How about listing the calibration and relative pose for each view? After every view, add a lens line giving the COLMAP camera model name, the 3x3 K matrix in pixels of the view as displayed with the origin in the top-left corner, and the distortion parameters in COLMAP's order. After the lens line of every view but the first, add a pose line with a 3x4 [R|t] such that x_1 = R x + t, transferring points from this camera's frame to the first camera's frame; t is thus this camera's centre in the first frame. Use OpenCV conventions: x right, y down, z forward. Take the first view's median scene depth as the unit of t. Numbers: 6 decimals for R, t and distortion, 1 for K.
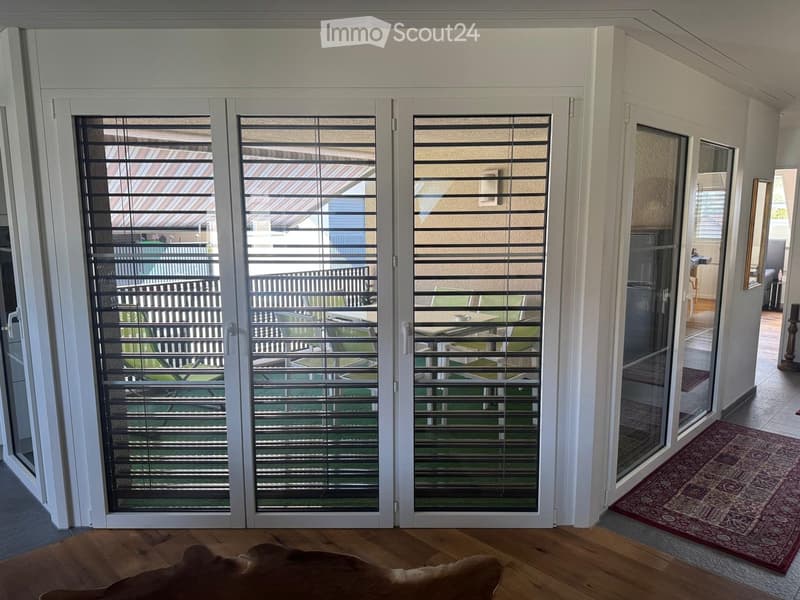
lens RADIAL K [[571.1, 0, 400.0], [0, 571.1, 300.0], [0, 0, 1]] dist [0.007752, -0.004929]
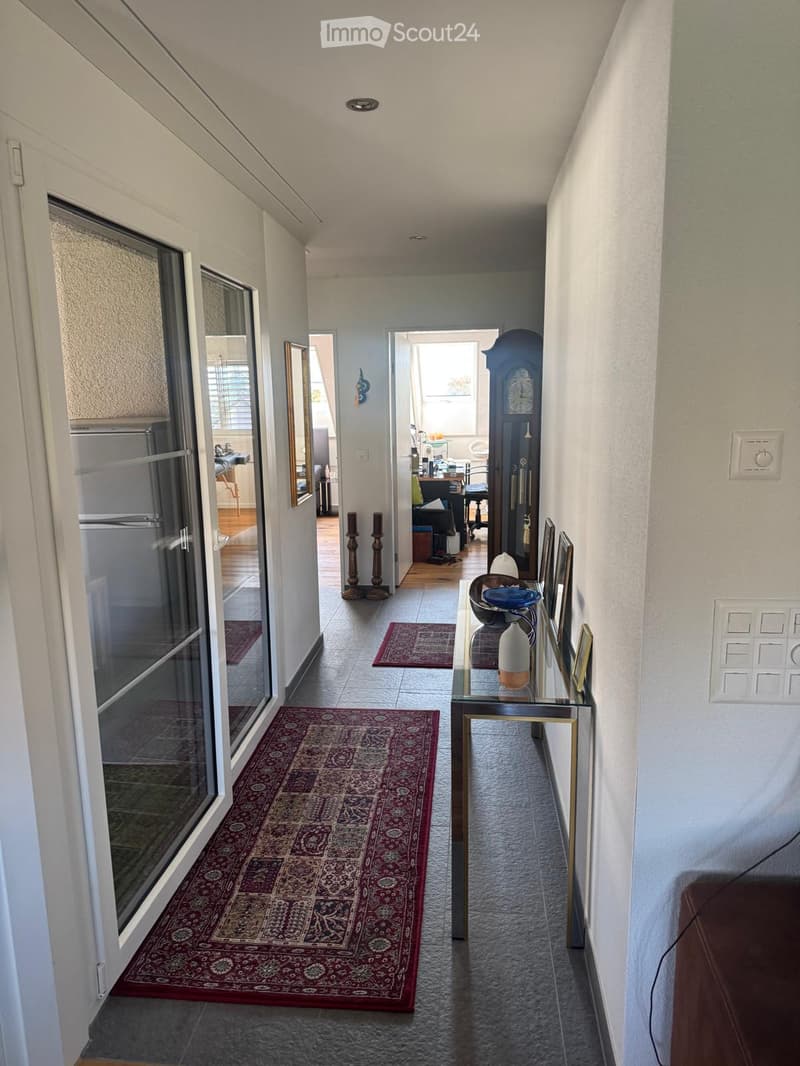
lens RADIAL K [[761.0, 0, 400.0], [0, 761.0, 533.0], [0, 0, 1]] dist [0.007752, -0.004929]
pose [[0.771552, -0.126111, 0.623541, 0.138976], [0.111863, 0.991777, 0.062171, -0.029505], [-0.626254, 0.021783, 0.779315, 0.226346]]
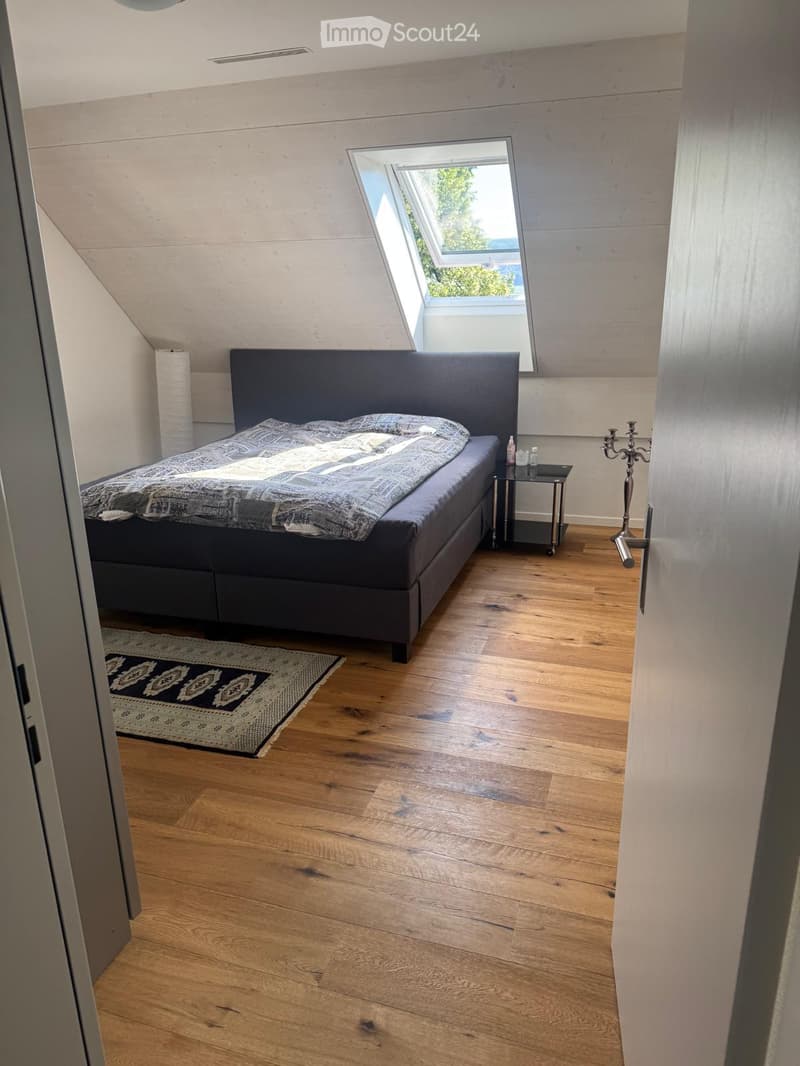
lens RADIAL K [[761.0, 0, 400.0], [0, 761.0, 533.0], [0, 0, 1]] dist [0.007752, -0.004929]
pose [[0.895187, -0.142017, 0.422460, 0.911441], [0.074243, 0.982147, 0.172846, -0.192000], [-0.439464, -0.123365, 0.889748, 1.393389]]
